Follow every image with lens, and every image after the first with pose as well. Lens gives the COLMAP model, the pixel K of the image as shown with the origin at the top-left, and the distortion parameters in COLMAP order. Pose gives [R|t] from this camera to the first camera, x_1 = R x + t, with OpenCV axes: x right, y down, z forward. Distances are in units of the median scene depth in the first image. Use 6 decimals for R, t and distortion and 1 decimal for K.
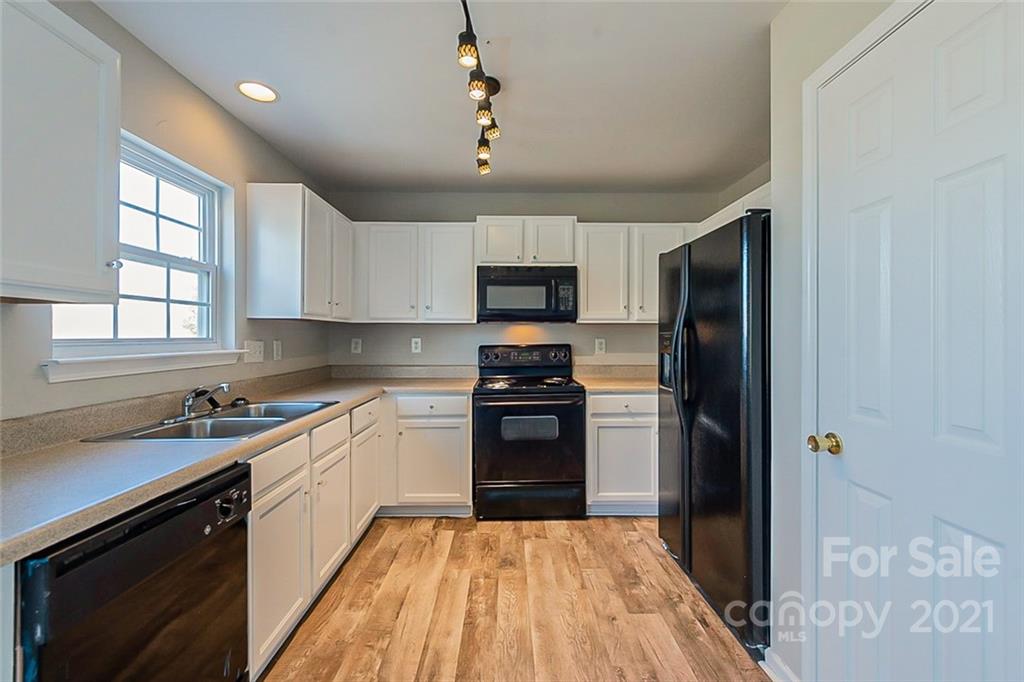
lens RADIAL K [[424.1, 0, 514.8], [0, 424.1, 335.1], [0, 0, 1]] dist [-0.001886, -0.000188]
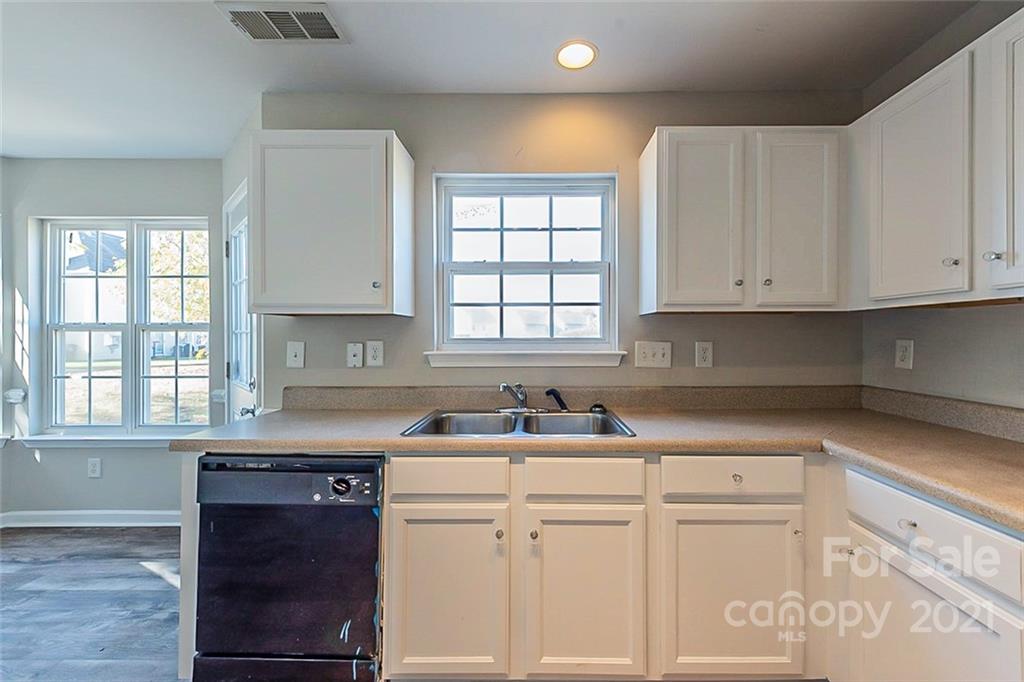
lens RADIAL K [[424.1, 0, 545.0], [0, 424.1, 338.0], [0, 0, 1]] dist [-0.001886, -0.000188]
pose [[0.018939, -0.000085, -0.999821, 0.259717], [0.000568, 1.000000, -0.000074, 0.006866], [0.999820, -0.000567, 0.018939, 0.884194]]
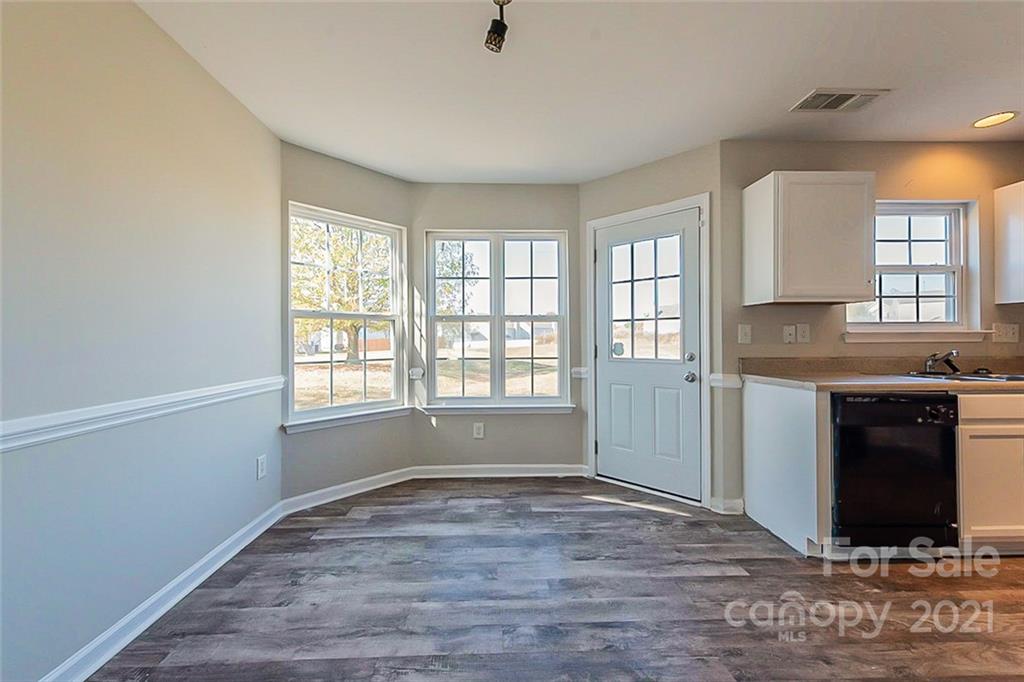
lens RADIAL K [[414.4, 0, 511.0], [0, 414.4, 340.1], [0, 0, 1]] dist [0.009813, -0.000680]
pose [[0.038723, -0.003467, -0.999244, 0.538479], [0.004880, 0.999983, -0.003281, 0.063490], [0.999238, -0.004750, 0.038740, -0.439583]]
